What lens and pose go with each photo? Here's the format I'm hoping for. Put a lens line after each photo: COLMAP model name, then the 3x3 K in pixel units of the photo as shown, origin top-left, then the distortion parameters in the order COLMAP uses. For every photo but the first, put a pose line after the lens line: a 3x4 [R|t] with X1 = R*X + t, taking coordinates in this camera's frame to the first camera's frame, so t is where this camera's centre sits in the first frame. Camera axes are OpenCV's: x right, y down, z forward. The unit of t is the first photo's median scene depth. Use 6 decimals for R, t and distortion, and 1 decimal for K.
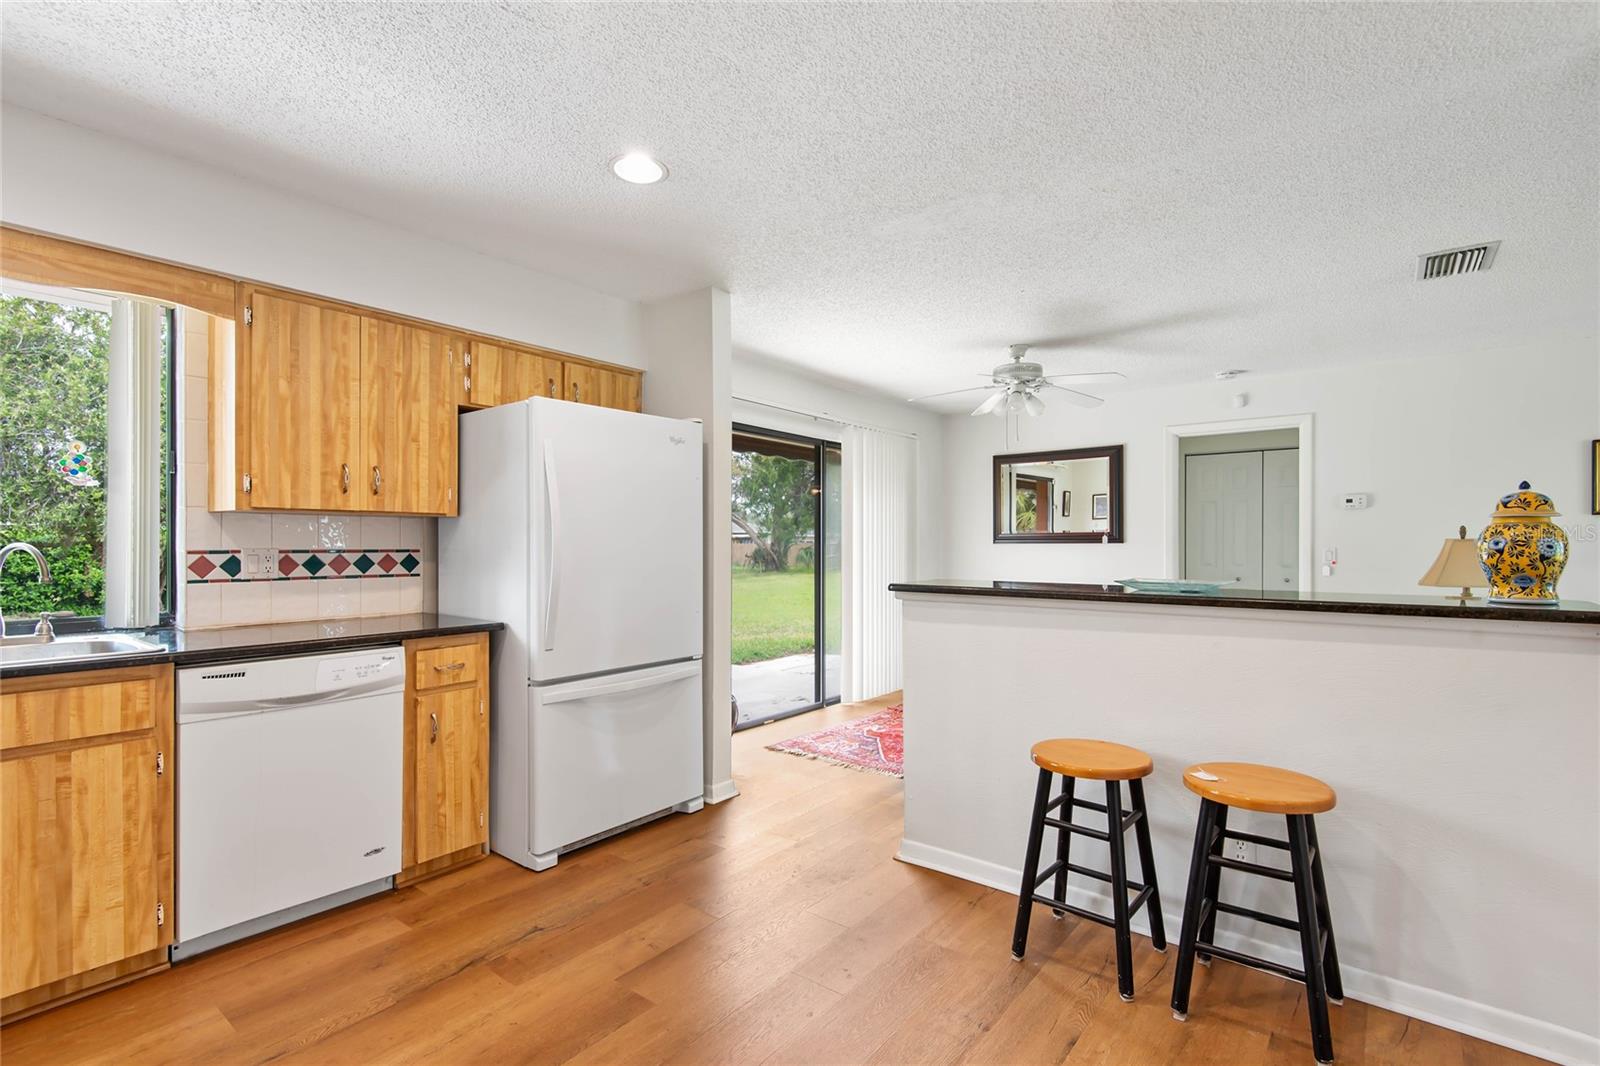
lens RADIAL K [[735.8, 0, 792.5], [0, 735.8, 546.1], [0, 0, 1]] dist [0.030346, -0.020190]
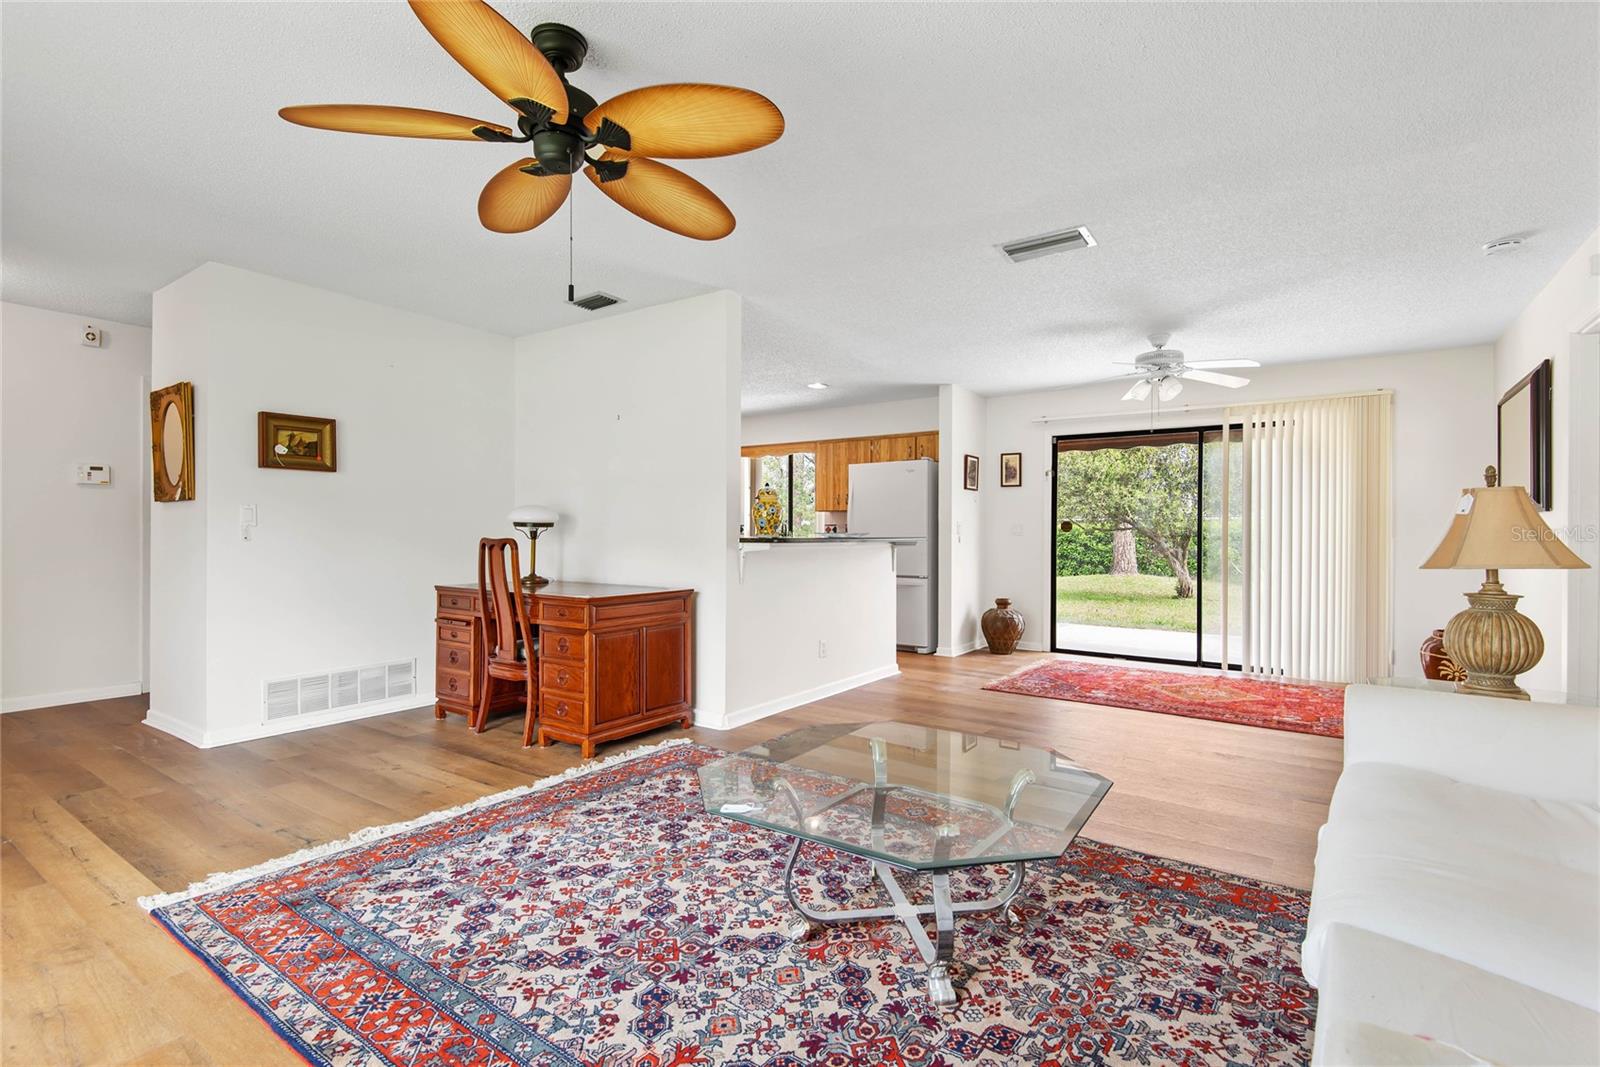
lens RADIAL K [[735.8, 0, 804.9], [0, 735.8, 536.2], [0, 0, 1]] dist [0.030346, -0.020190]
pose [[0.068764, 0.003093, -0.997628, 2.279139], [-0.007425, 0.999969, 0.002588, 0.045767], [0.997605, 0.007229, 0.068785, 0.675549]]
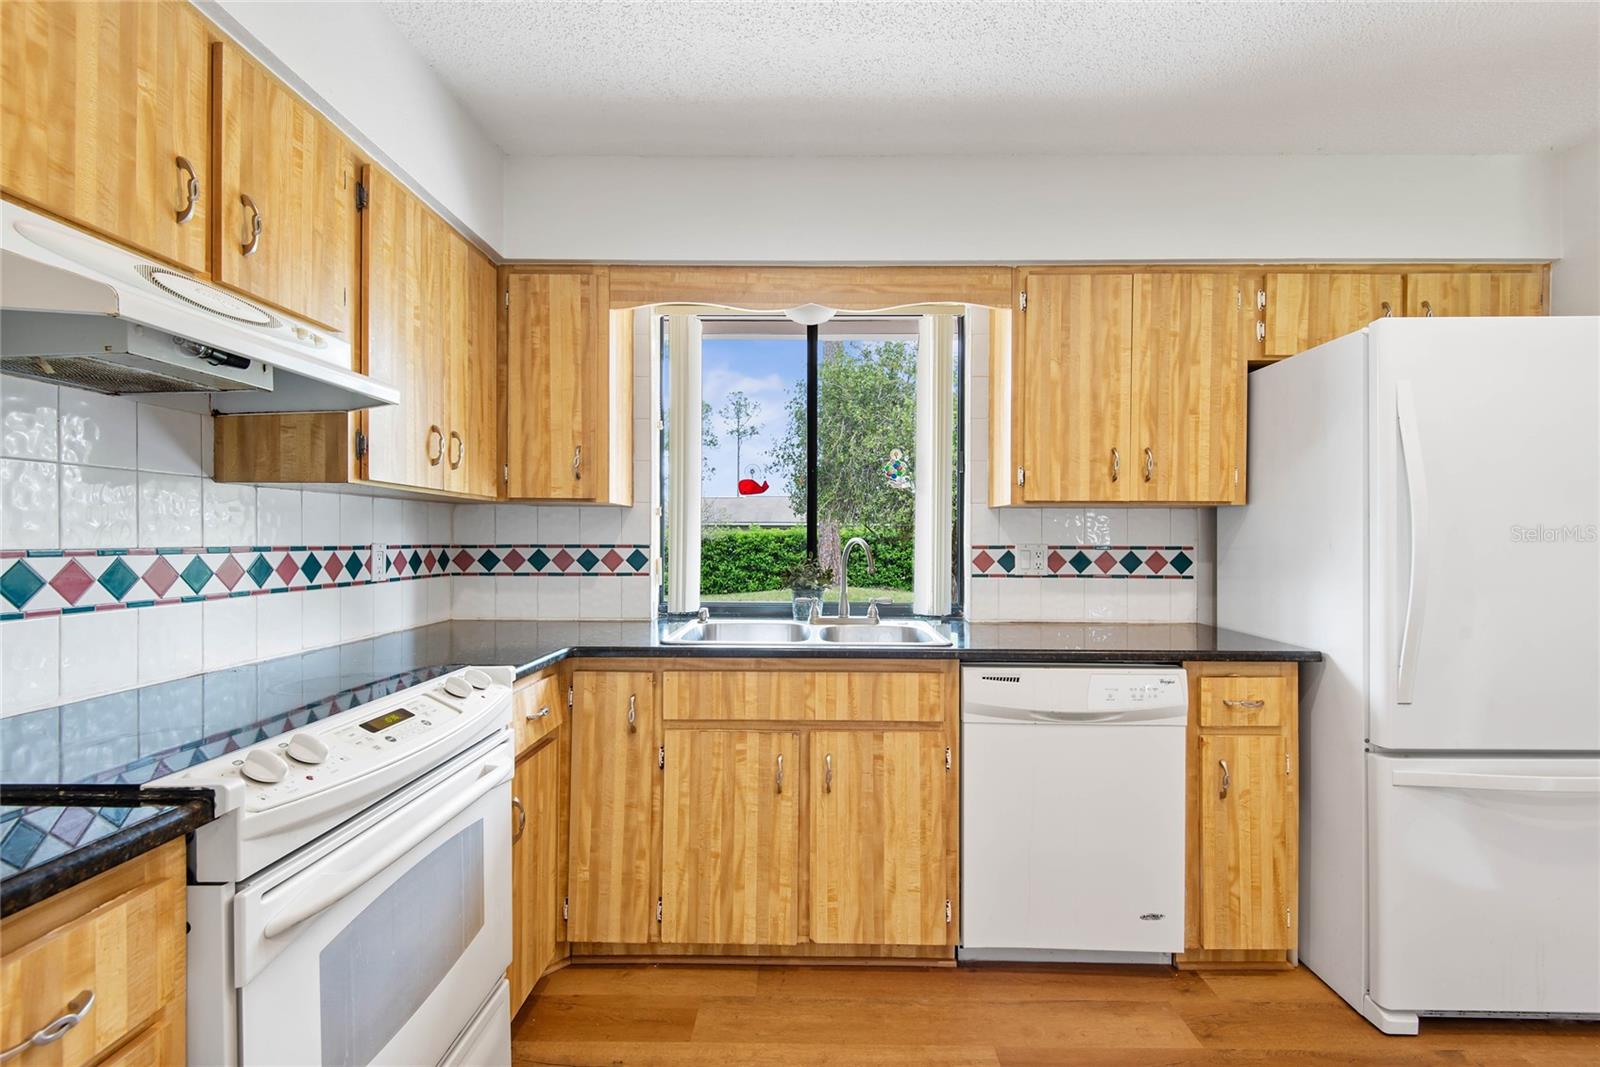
lens RADIAL K [[735.8, 0, 817.8], [0, 735.8, 541.1], [0, 0, 1]] dist [0.030346, -0.020190]
pose [[0.626083, 0.003528, -0.779749, -0.143183], [-0.003544, 0.999992, 0.001679, -0.001384], [0.779749, 0.001712, 0.626090, 0.184371]]
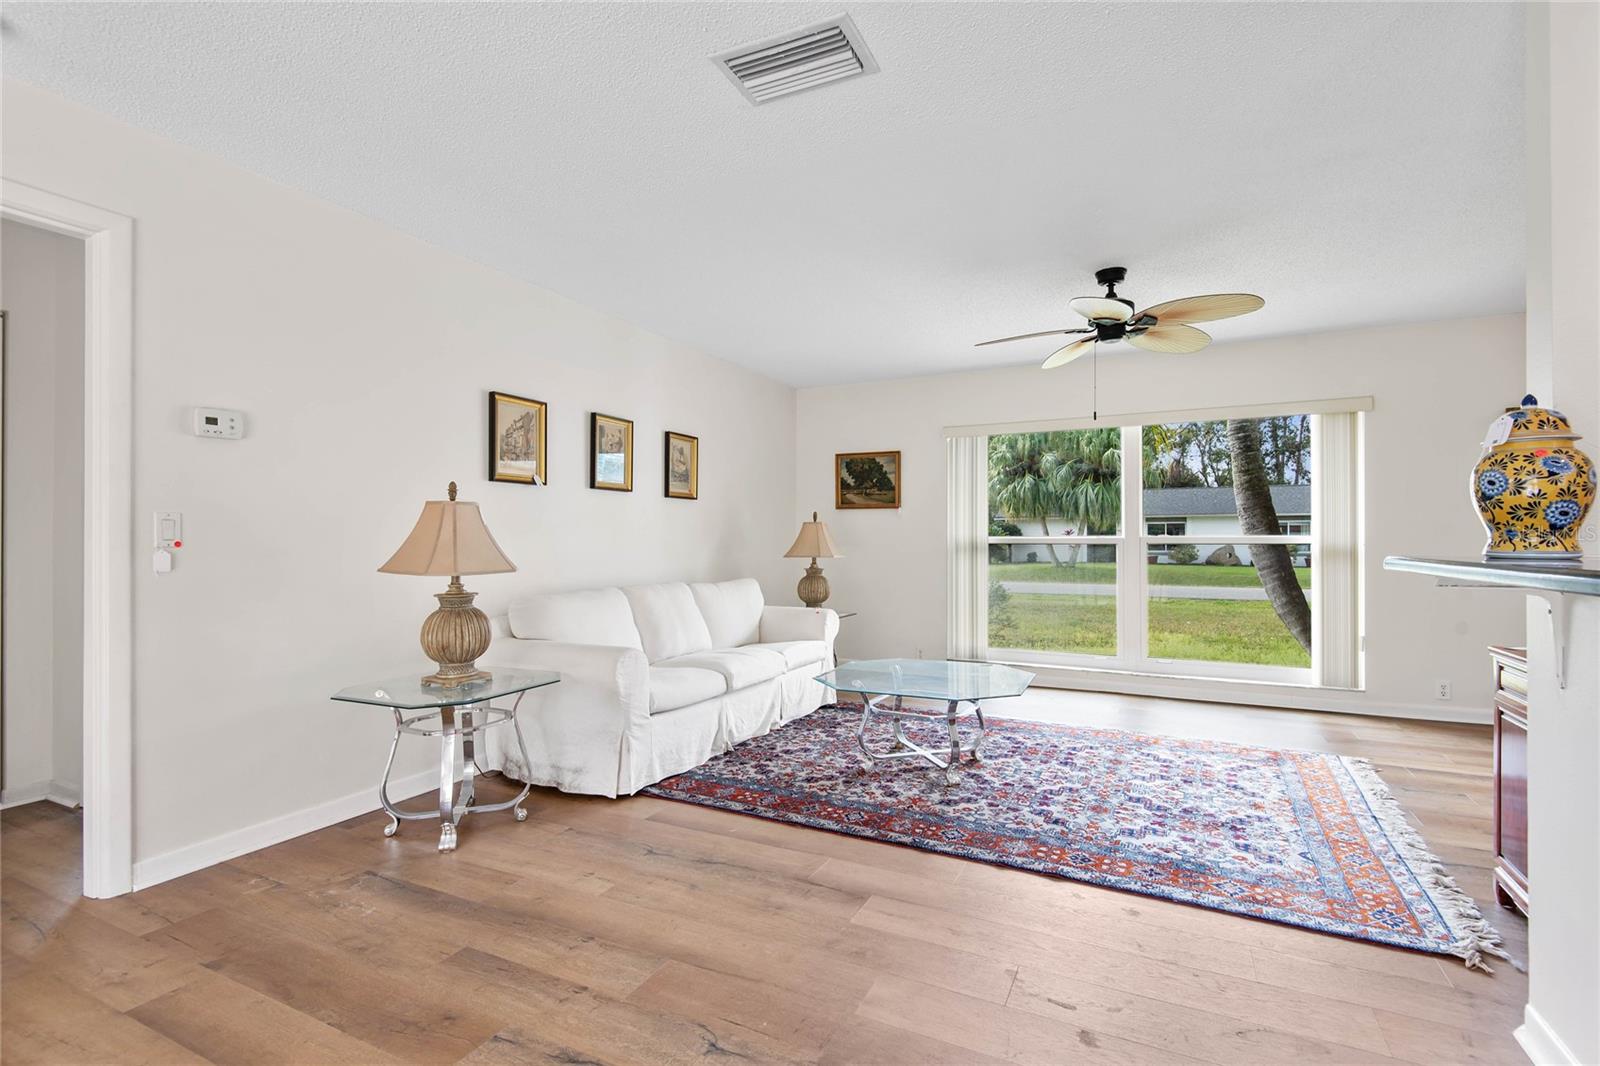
lens RADIAL K [[735.8, 0, 804.1], [0, 735.8, 535.7], [0, 0, 1]] dist [0.030346, -0.020190]
pose [[-0.217820, 0.005763, 0.975972, 0.309810], [0.003907, 0.999980, -0.005032, 0.037978], [-0.975981, 0.002717, -0.217838, 1.322885]]
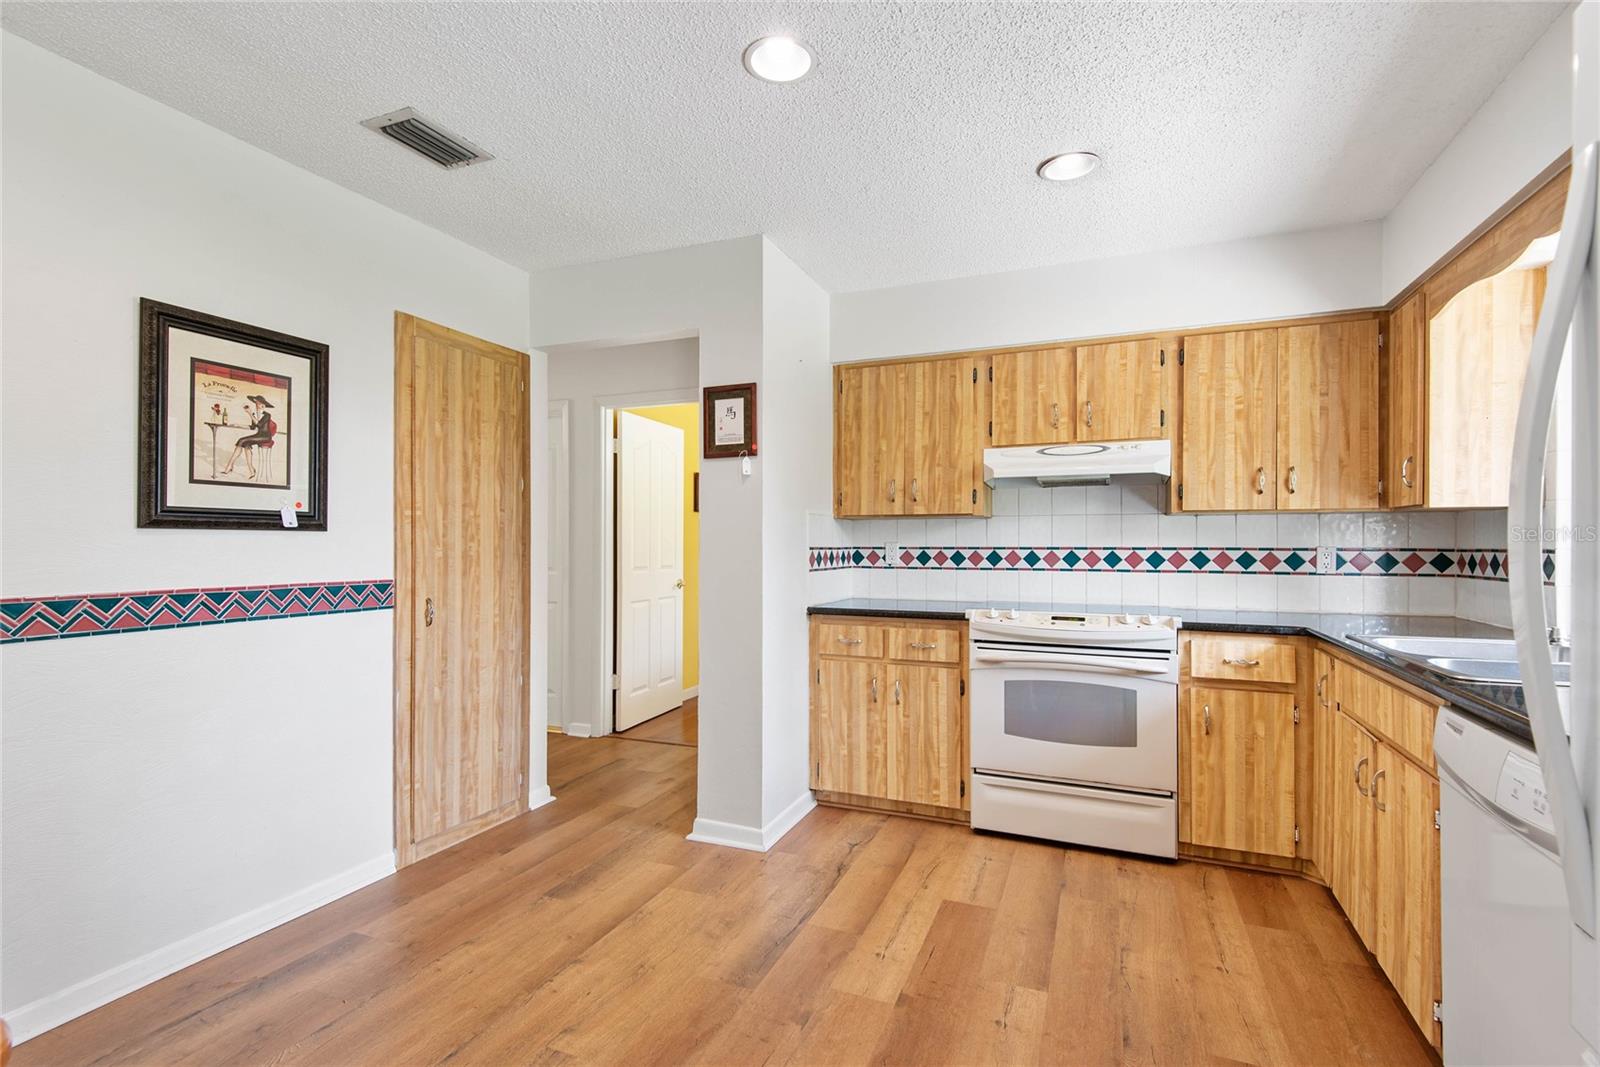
lens RADIAL K [[735.8, 0, 798.8], [0, 735.8, 545.8], [0, 0, 1]] dist [0.030346, -0.020190]
pose [[-0.958721, -0.001092, -0.284347, 0.021089], [-0.002877, 0.999979, 0.005860, -0.001274], [0.284334, 0.006436, -0.958704, 1.201559]]
